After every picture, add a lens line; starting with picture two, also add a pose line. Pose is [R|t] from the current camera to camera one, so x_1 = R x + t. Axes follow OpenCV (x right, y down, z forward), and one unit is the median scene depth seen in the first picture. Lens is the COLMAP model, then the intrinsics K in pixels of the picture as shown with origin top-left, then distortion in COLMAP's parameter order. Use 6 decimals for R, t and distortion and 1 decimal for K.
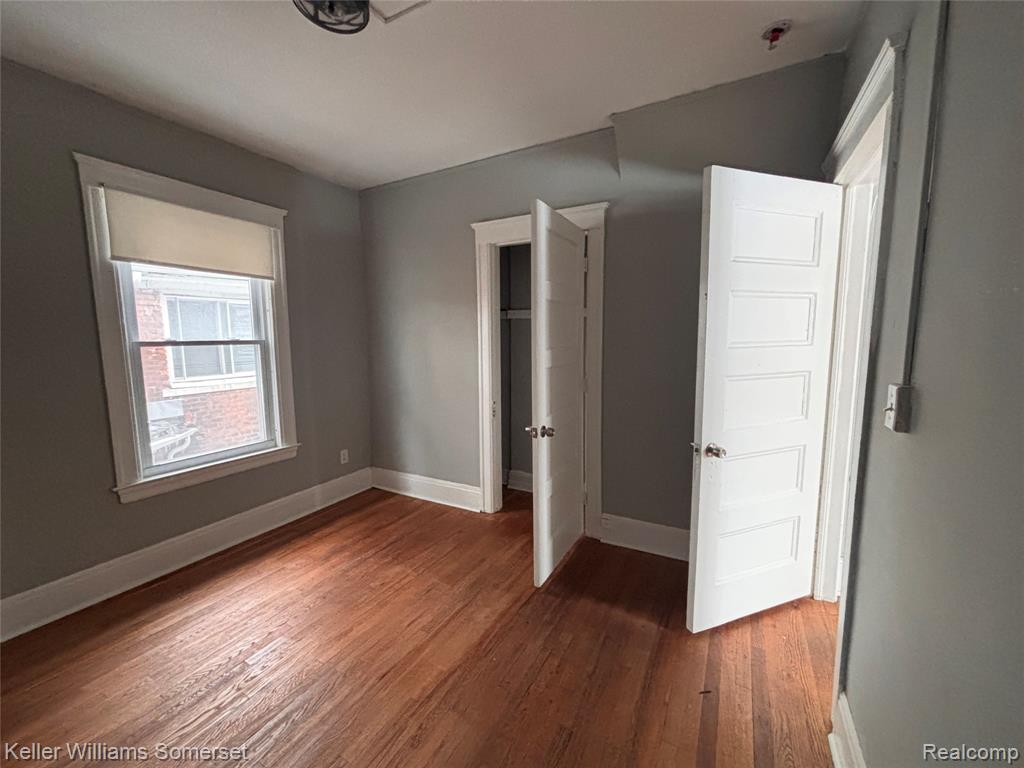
lens RADIAL K [[411.9, 0, 510.6], [0, 411.9, 383.1], [0, 0, 1]] dist [0.001221, 0.000008]
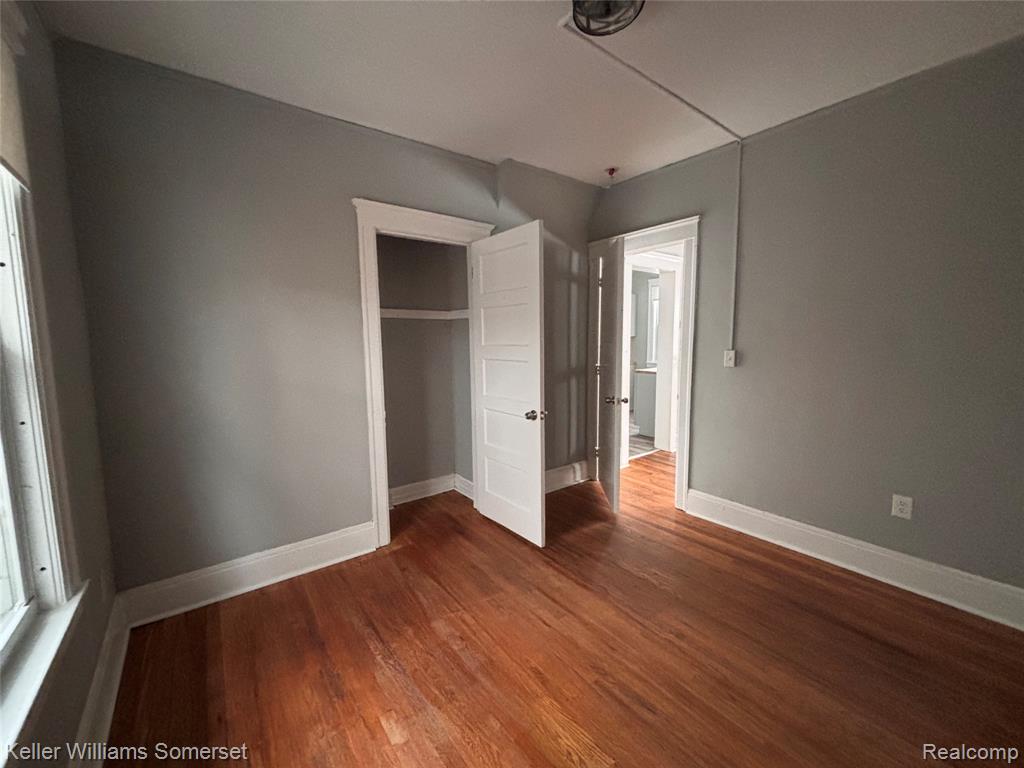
lens RADIAL K [[411.9, 0, 510.6], [0, 411.9, 383.1], [0, 0, 1]] dist [0.001221, 0.000008]
pose [[0.402545, -0.094188, 0.910542, -0.859847], [0.119966, 0.991542, 0.049531, -0.032850], [-0.907505, 0.089295, 0.410439, 0.482722]]
